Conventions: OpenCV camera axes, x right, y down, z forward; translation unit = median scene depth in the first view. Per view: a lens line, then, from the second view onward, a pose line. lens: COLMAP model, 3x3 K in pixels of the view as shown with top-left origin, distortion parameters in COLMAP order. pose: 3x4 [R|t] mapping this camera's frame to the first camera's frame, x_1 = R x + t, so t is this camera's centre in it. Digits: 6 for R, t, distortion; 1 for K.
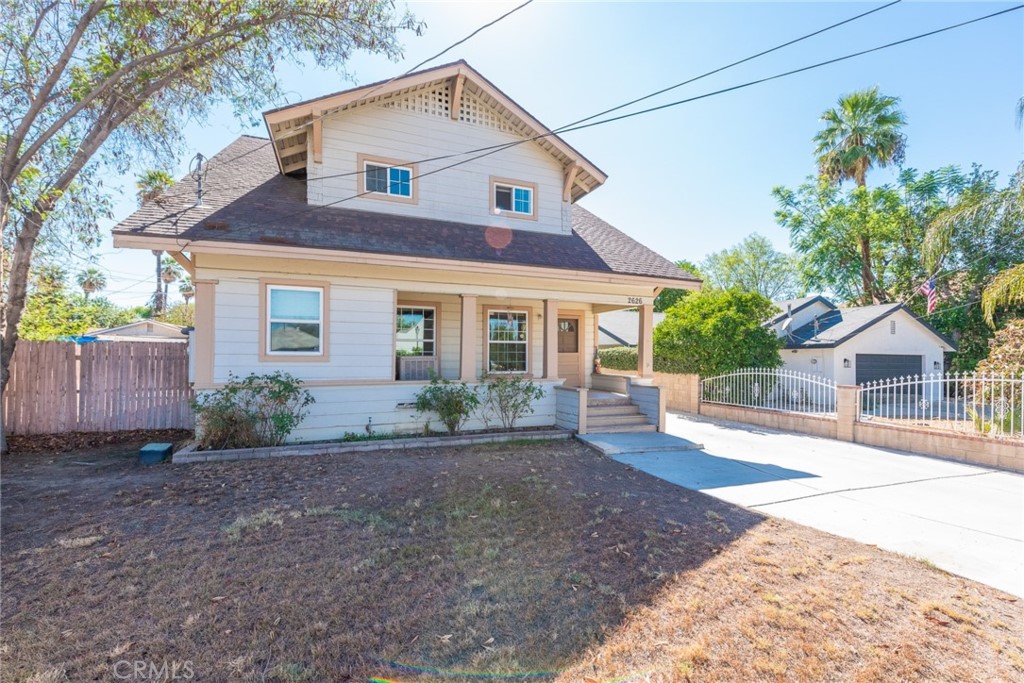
lens RADIAL K [[424.3, 0, 507.9], [0, 424.3, 349.1], [0, 0, 1]] dist [0.010642, 0.000052]
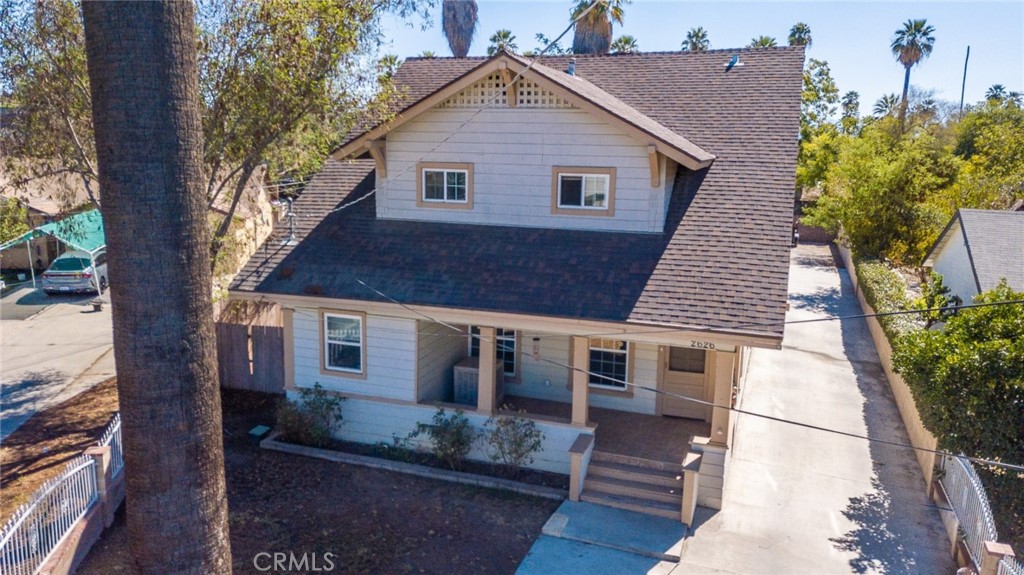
lens RADIAL K [[788.5, 0, 522.2], [0, 788.5, 290.0], [0, 0, 1]] dist [0.056755, -0.011176]
pose [[0.757218, 0.136537, -0.638732, 1.001139], [-0.007210, 0.979595, 0.200853, -0.519306], [0.653122, -0.147484, 0.742752, -0.231947]]
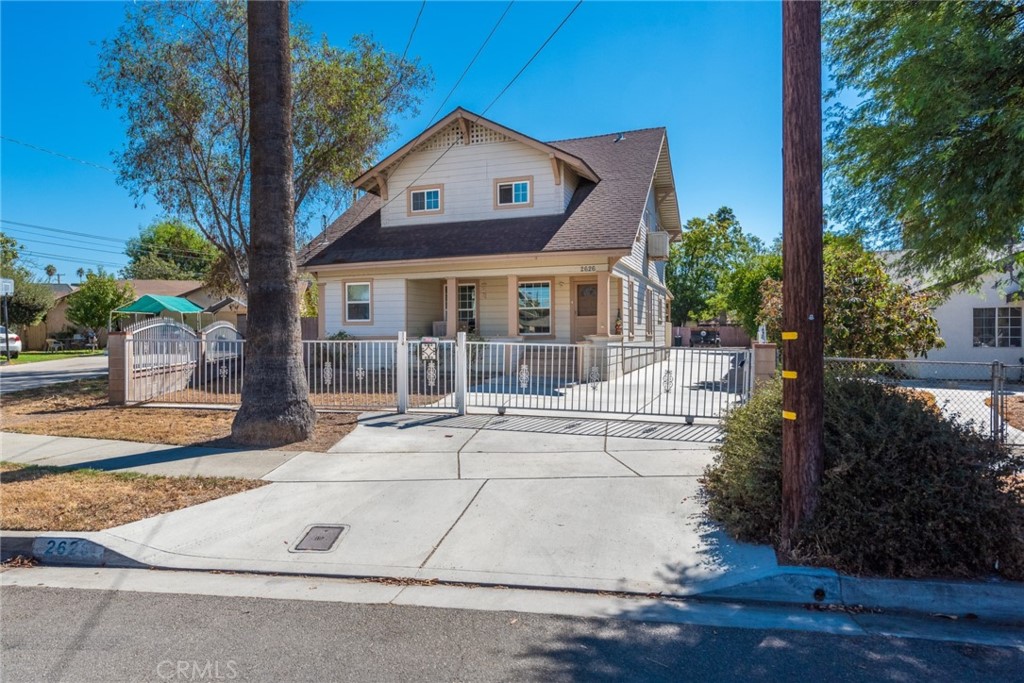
lens RADIAL K [[670.7, 0, 512.8], [0, 670.7, 343.9], [0, 0, 1]] dist [-0.008771, 0.001027]
pose [[0.749809, 0.003320, -0.661647, 1.447381], [0.021702, 0.999326, 0.029608, 0.031067], [0.661299, -0.036560, 0.749231, -0.532574]]
